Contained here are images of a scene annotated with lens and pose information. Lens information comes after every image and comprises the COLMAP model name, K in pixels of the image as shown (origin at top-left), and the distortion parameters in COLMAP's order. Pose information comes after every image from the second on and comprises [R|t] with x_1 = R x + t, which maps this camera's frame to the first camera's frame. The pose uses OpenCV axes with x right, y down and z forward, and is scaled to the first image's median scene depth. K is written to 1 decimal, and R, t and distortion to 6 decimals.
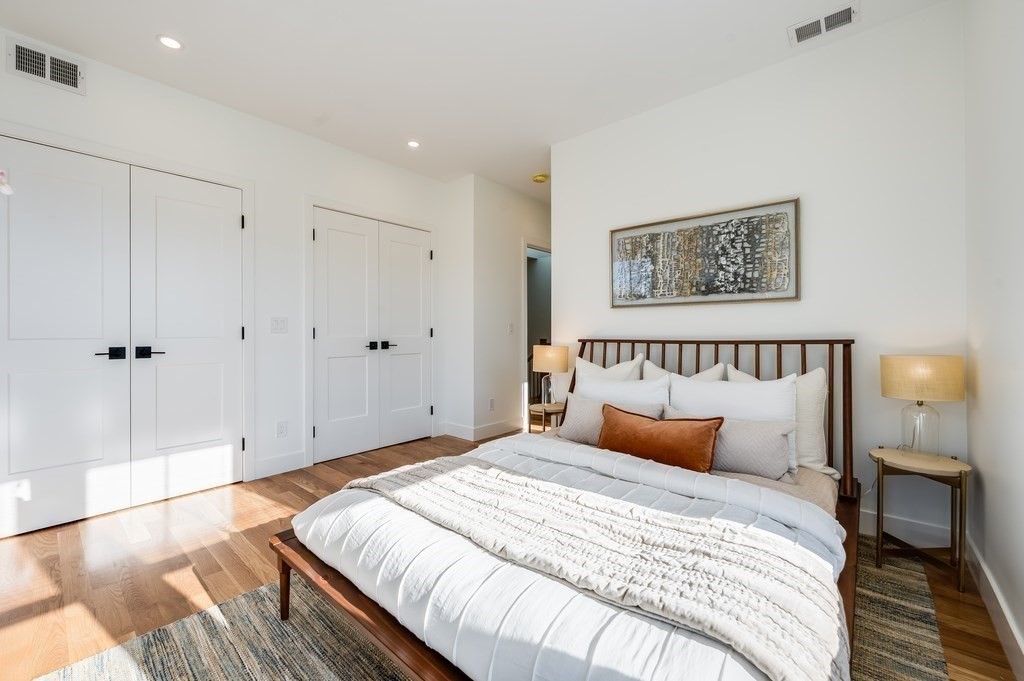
lens RADIAL K [[413.2, 0, 513.0], [0, 413.2, 335.7], [0, 0, 1]] dist [-0.003085, 0.000107]
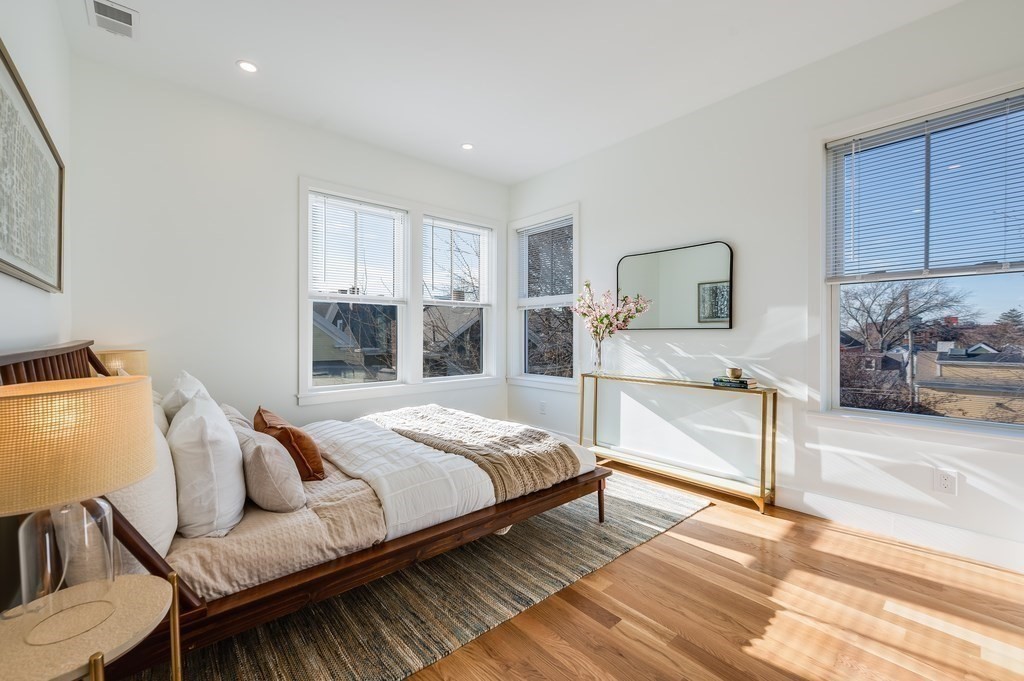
lens RADIAL K [[413.6, 0, 517.8], [0, 413.6, 337.0], [0, 0, 1]] dist [-0.002398, 0.000379]
pose [[-0.991406, 0.001749, 0.130809, -0.276927], [0.004212, 0.999819, 0.018556, -0.011498], [-0.130753, 0.018948, -0.991234, 1.551694]]
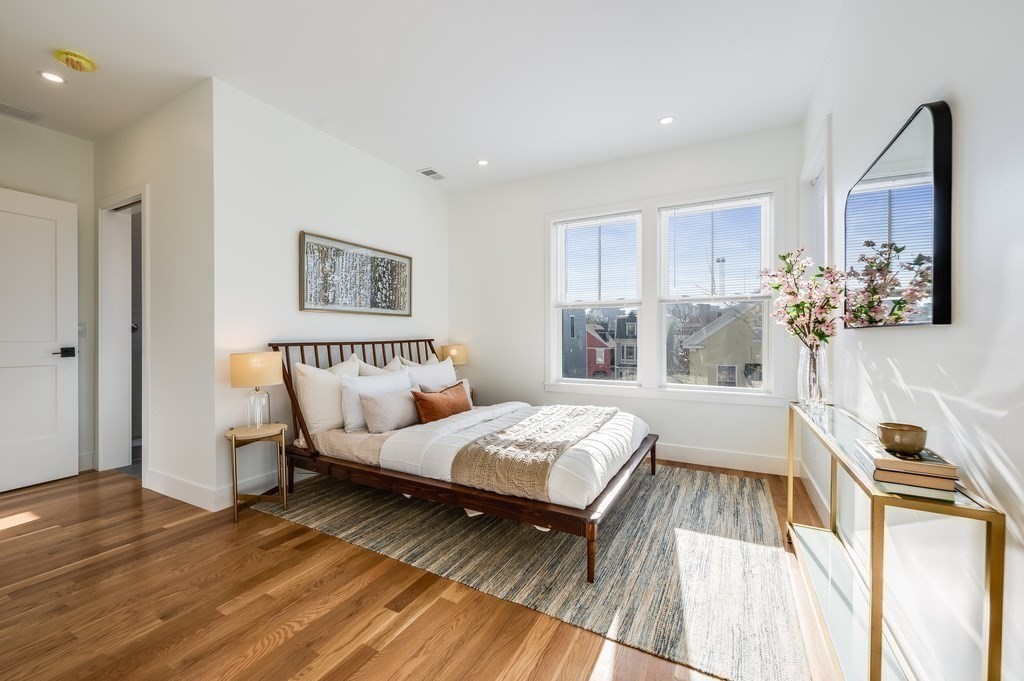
lens RADIAL K [[413.6, 0, 512.0], [0, 413.6, 336.6], [0, 0, 1]] dist [-0.002398, 0.000379]
pose [[-0.222423, 0.000321, 0.974950, -1.002053], [0.011460, 0.999932, 0.002285, -0.002221], [-0.974883, 0.011682, -0.222412, 0.899217]]
